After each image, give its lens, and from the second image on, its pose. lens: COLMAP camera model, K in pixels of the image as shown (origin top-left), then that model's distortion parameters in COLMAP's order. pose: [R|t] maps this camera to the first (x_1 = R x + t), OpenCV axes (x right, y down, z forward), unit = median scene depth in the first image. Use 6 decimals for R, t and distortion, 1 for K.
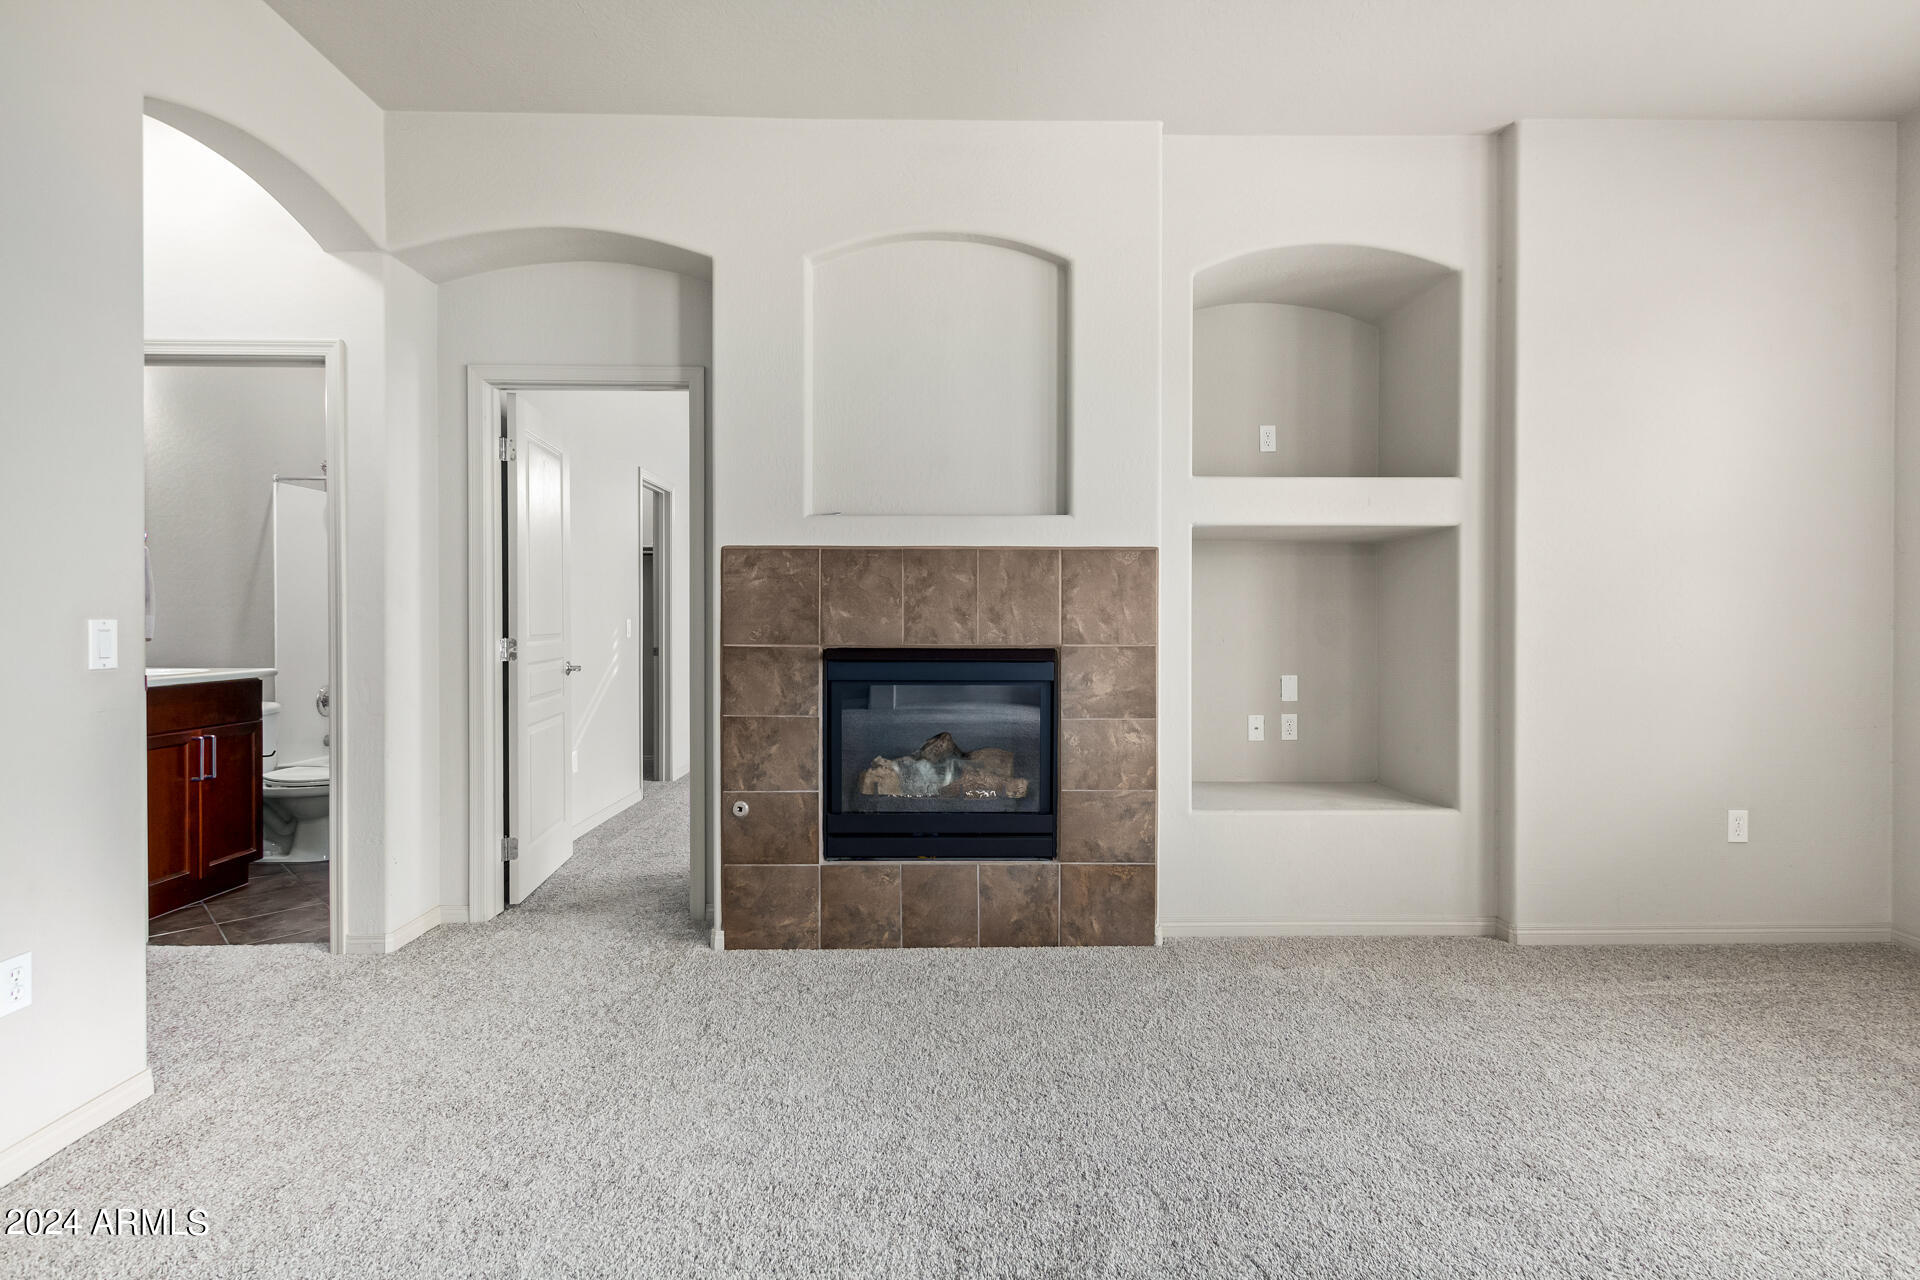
lens RADIAL K [[900.5, 0, 953.4], [0, 900.5, 626.9], [0, 0, 1]] dist [0.014367, -0.005071]
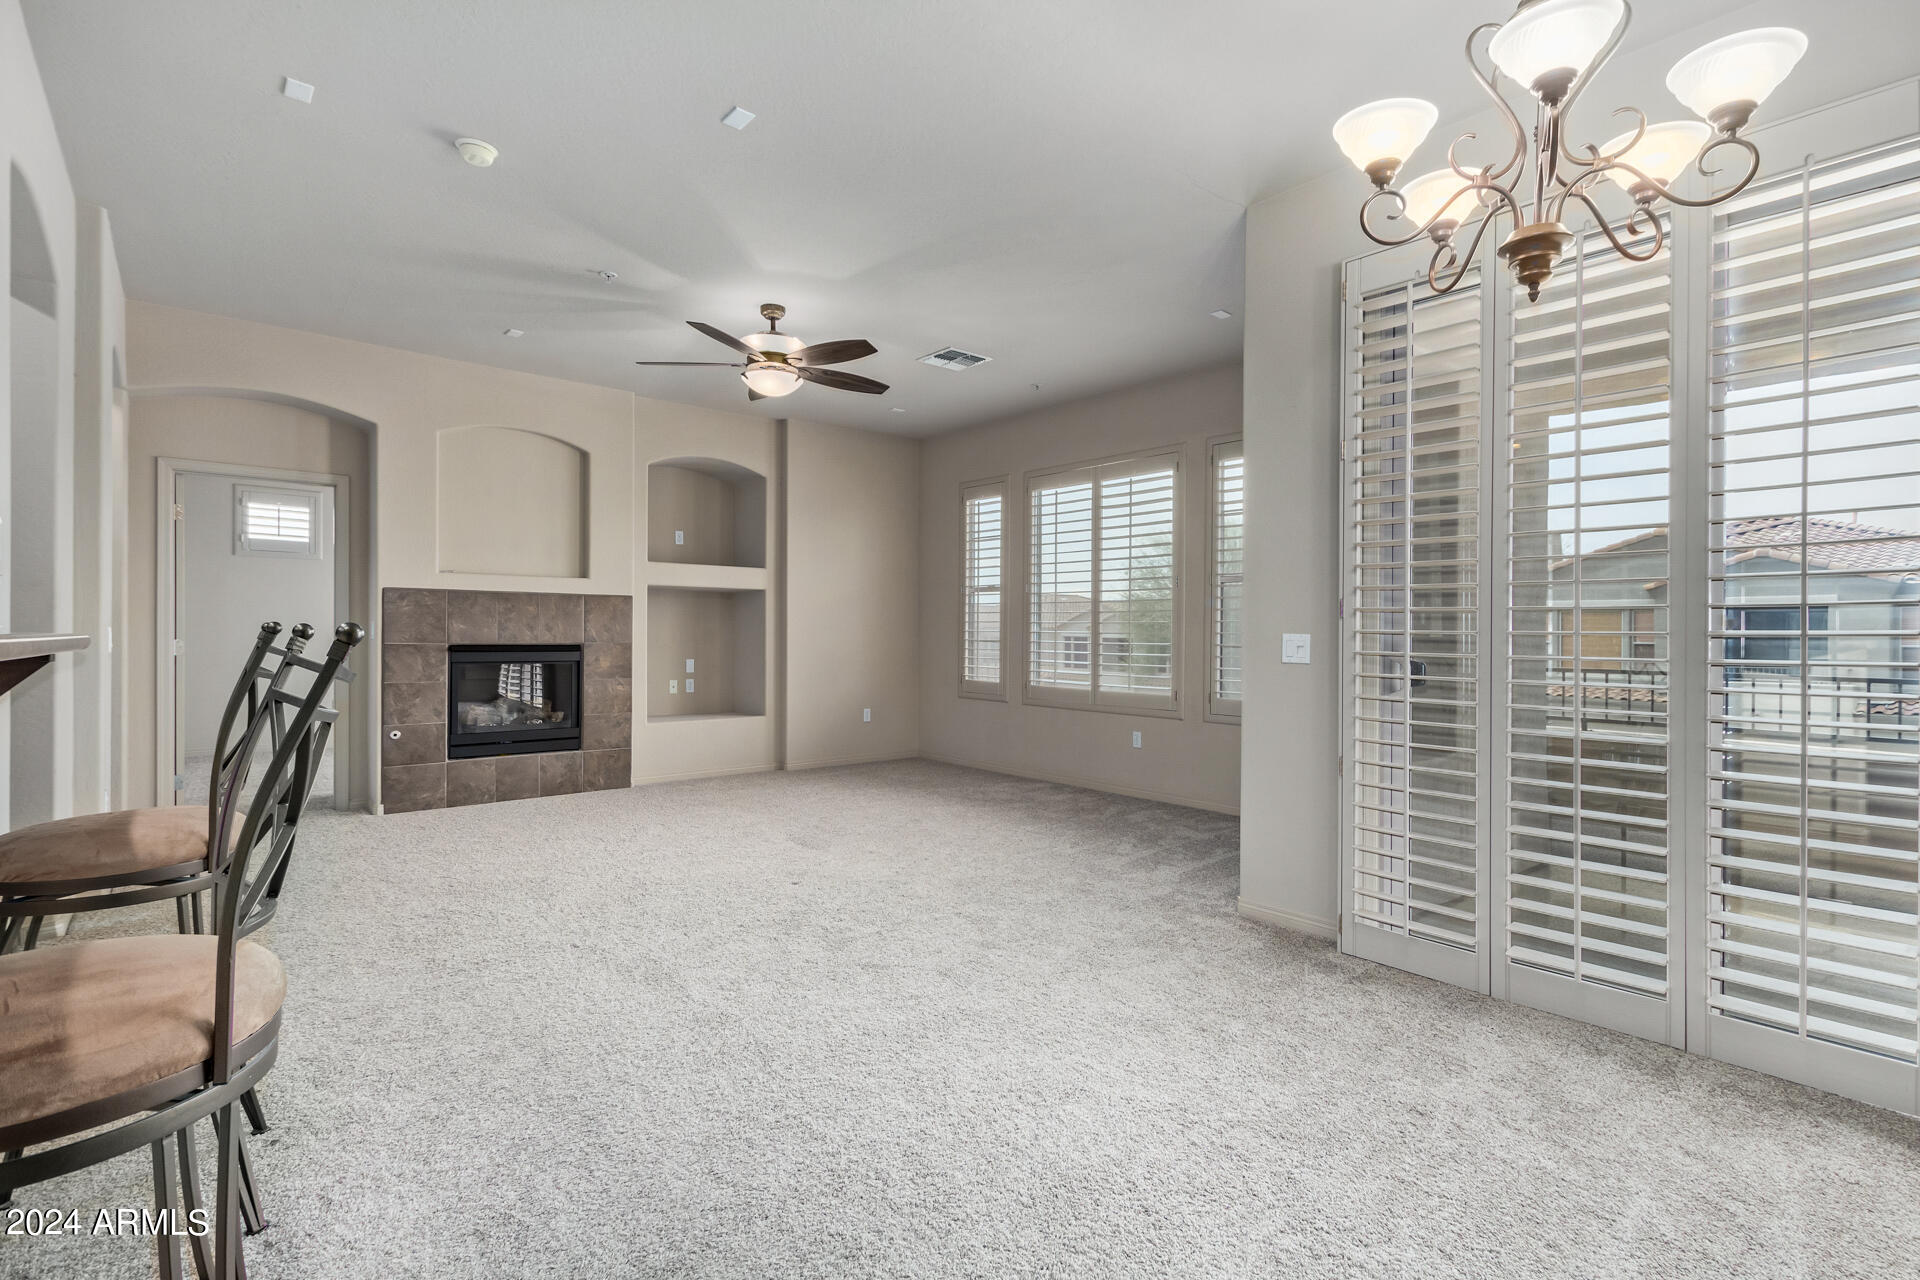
lens RADIAL K [[900.5, 0, 981.0], [0, 900.5, 637.5], [0, 0, 1]] dist [0.014367, -0.005071]
pose [[0.761631, 0.001811, 0.648008, -0.510971], [-0.000557, 0.999998, -0.002141, 0.012099], [-0.648010, 0.001270, 0.761631, -1.108805]]
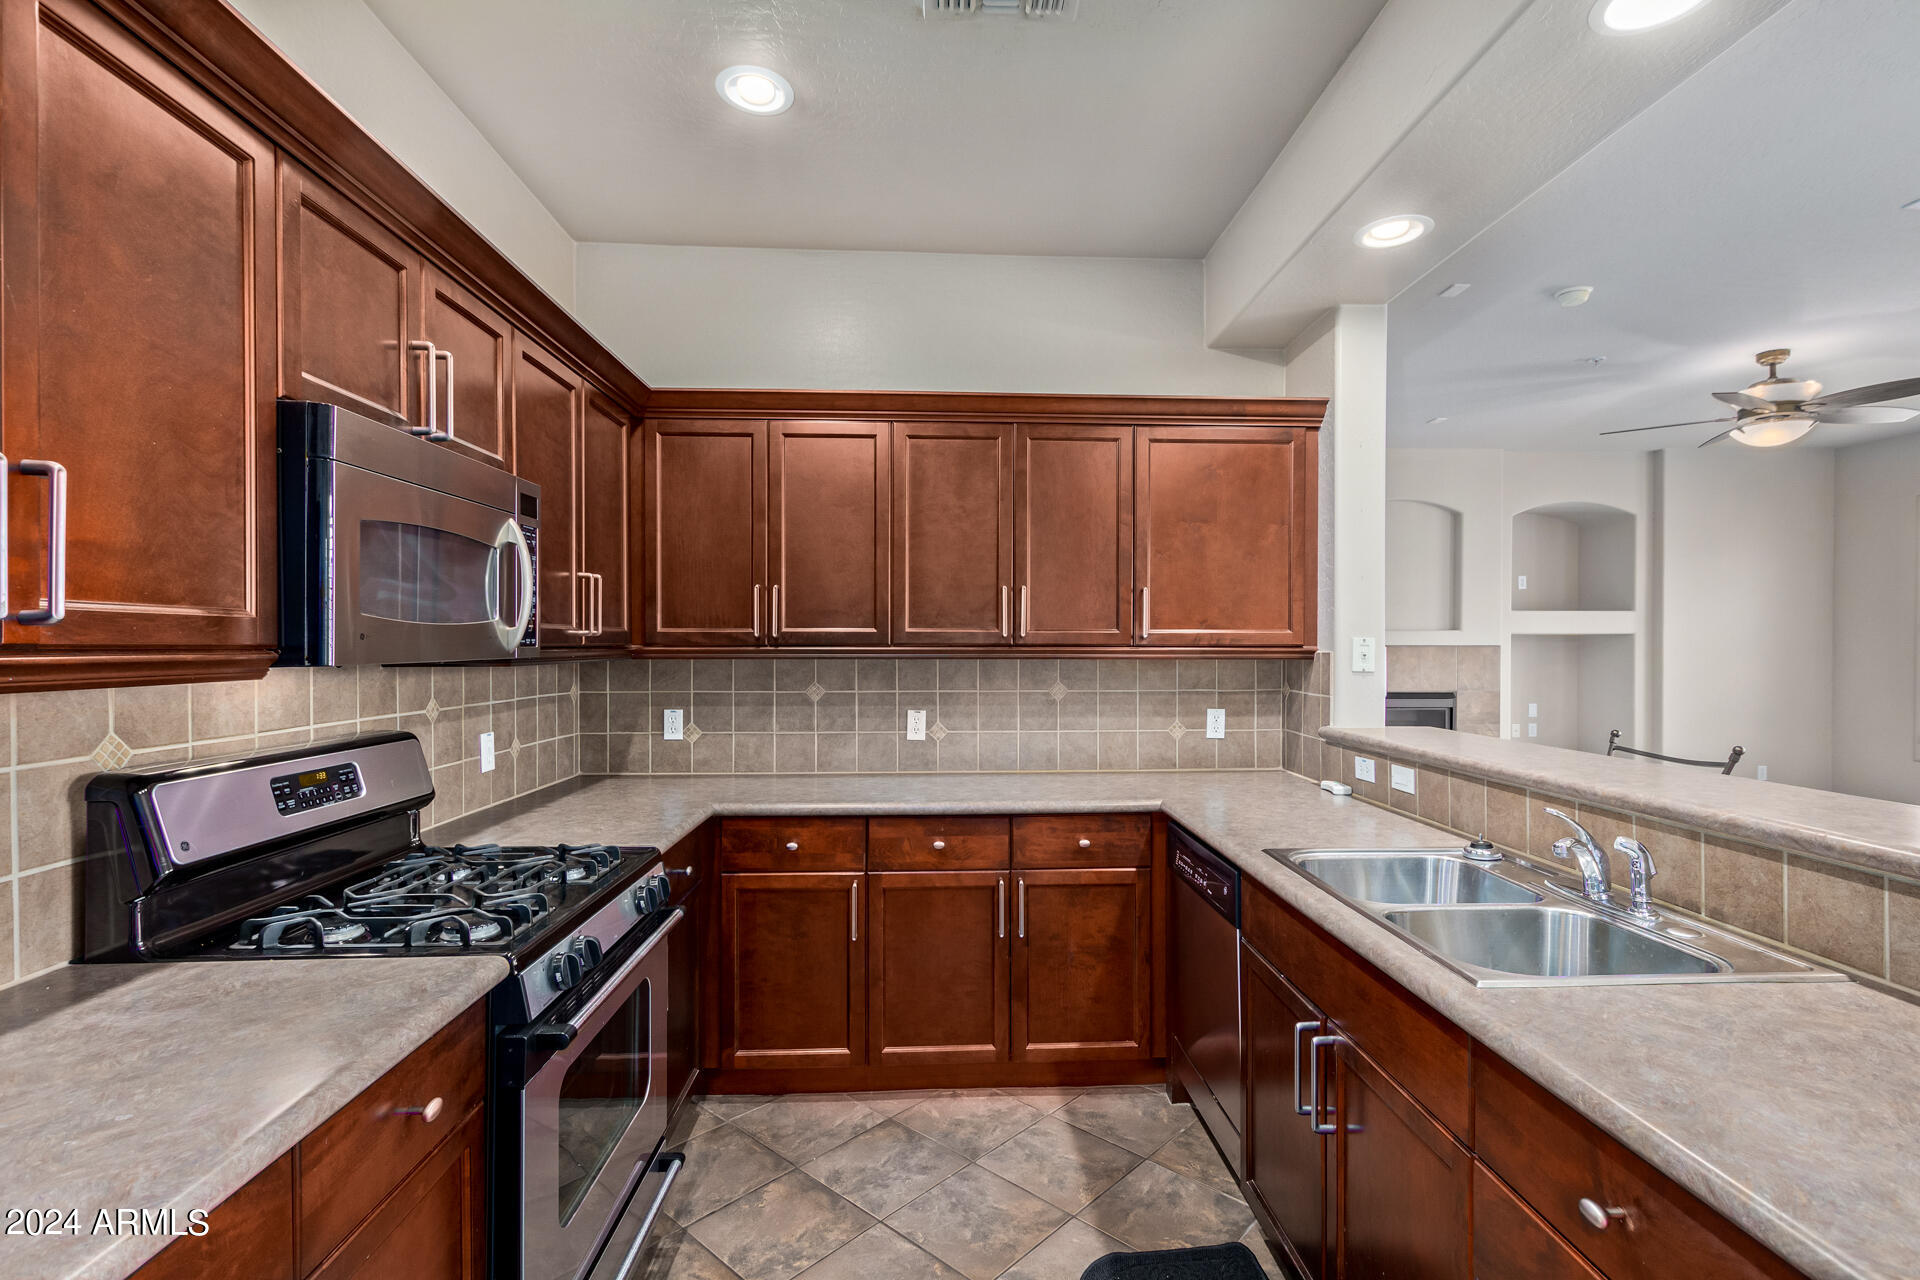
lens RADIAL K [[900.5, 0, 966.1], [0, 900.5, 651.6], [0, 0, 1]] dist [0.014367, -0.005071]
pose [[0.999244, -0.000440, 0.038873, -1.138389], [0.000420, 1.000000, 0.000537, -0.075041], [-0.038873, -0.000520, 0.999244, -1.114099]]
